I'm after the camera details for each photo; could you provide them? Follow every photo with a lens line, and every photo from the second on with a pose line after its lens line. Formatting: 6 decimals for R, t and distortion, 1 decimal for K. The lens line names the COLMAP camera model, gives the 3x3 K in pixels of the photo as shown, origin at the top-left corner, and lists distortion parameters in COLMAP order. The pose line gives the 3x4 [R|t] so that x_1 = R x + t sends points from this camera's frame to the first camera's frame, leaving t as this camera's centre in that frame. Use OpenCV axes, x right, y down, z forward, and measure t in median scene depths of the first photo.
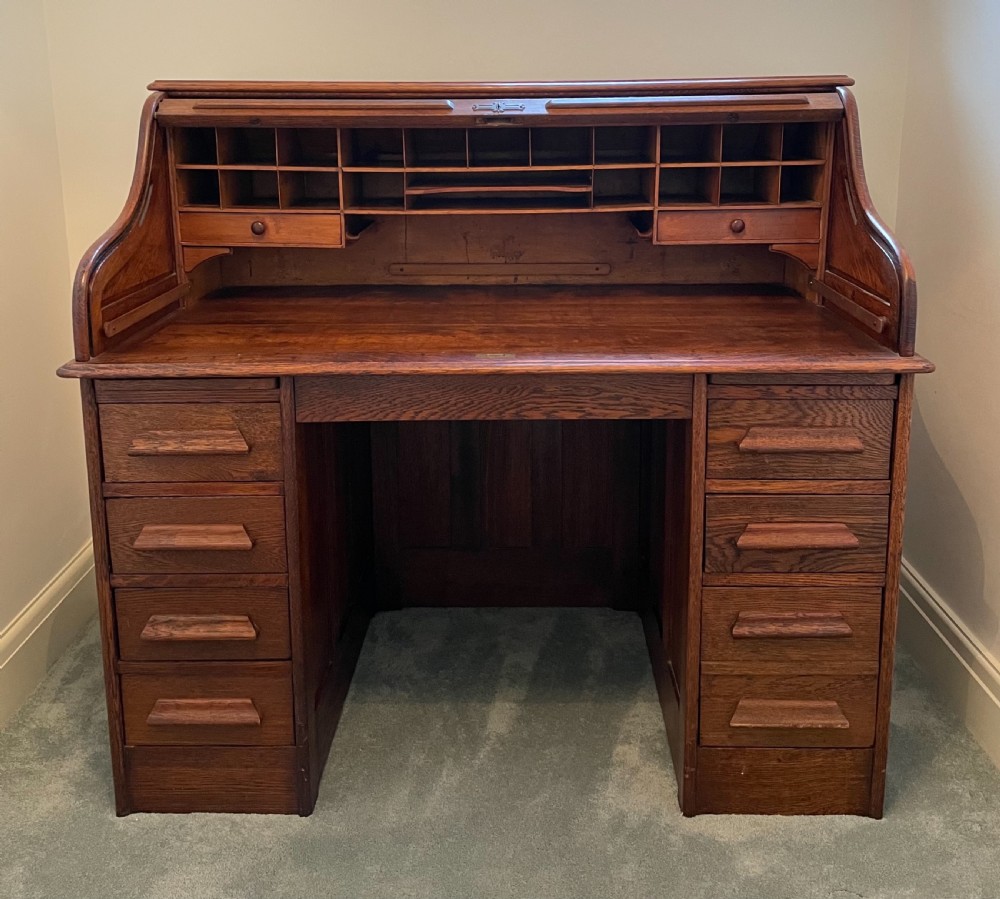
lens RADIAL K [[1053.1, 0, 502.5], [0, 1053.1, 337.3], [0, 0, 1]] dist [0.032249, 0.000000]
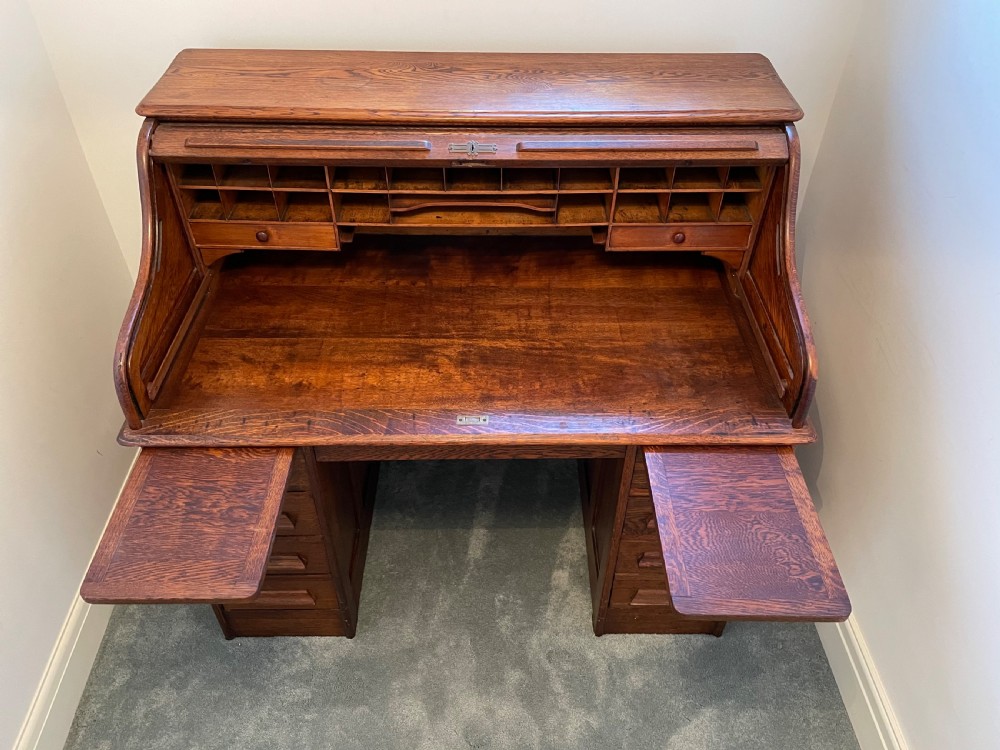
lens RADIAL K [[761.4, 0, 503.1], [0, 761.4, 367.5], [0, 0, 1]] dist [0.070967, -0.096036]
pose [[0.999363, -0.005668, 0.035247, -0.001792], [-0.012770, 0.865237, 0.501201, -0.450890], [-0.033337, -0.501331, 0.864613, 0.227895]]
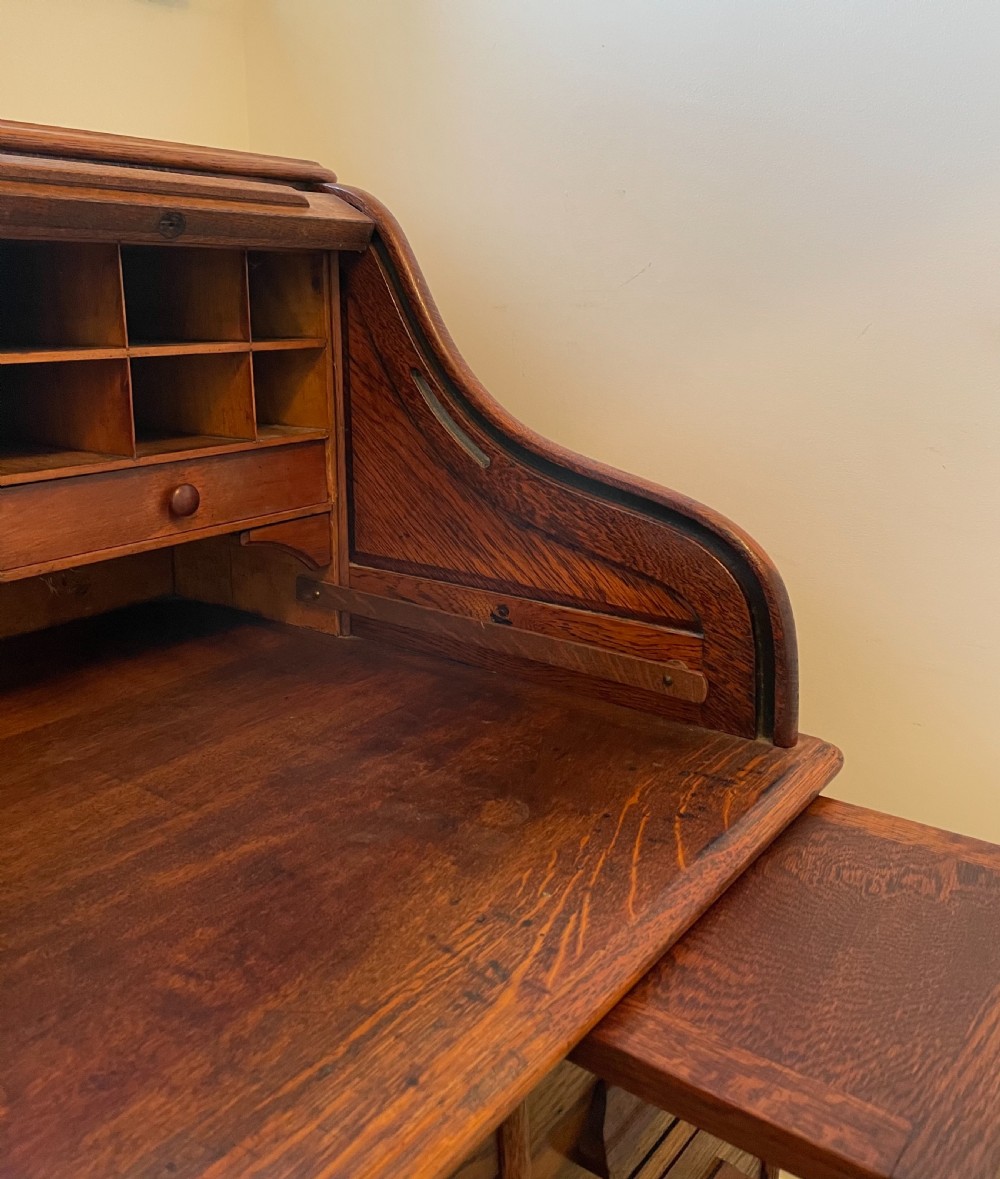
lens RADIAL K [[1031.8, 0, 502.2], [0, 1031.8, 479.7], [0, 0, 1]] dist [0.065453, -0.074347]
pose [[0.592065, -0.132587, 0.794909, -0.026709], [0.176436, 0.983770, 0.032674, -0.116955], [-0.786339, 0.120906, 0.605849, 0.733331]]
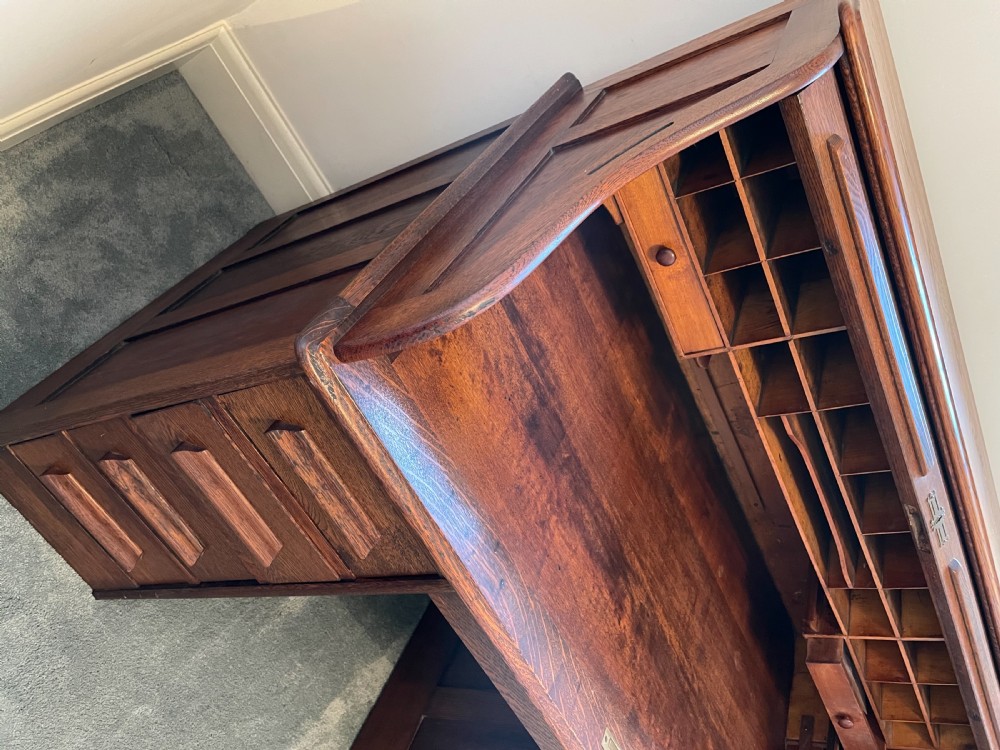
lens RADIAL K [[761.4, 0, 506.6], [0, 761.4, 369.5], [0, 0, 1]] dist [0.070967, -0.096036]
pose [[0.440416, 0.786276, 0.433363, -0.488609], [-0.881494, 0.287146, 0.374854, -0.199079], [0.170300, -0.547098, 0.819562, 0.606373]]
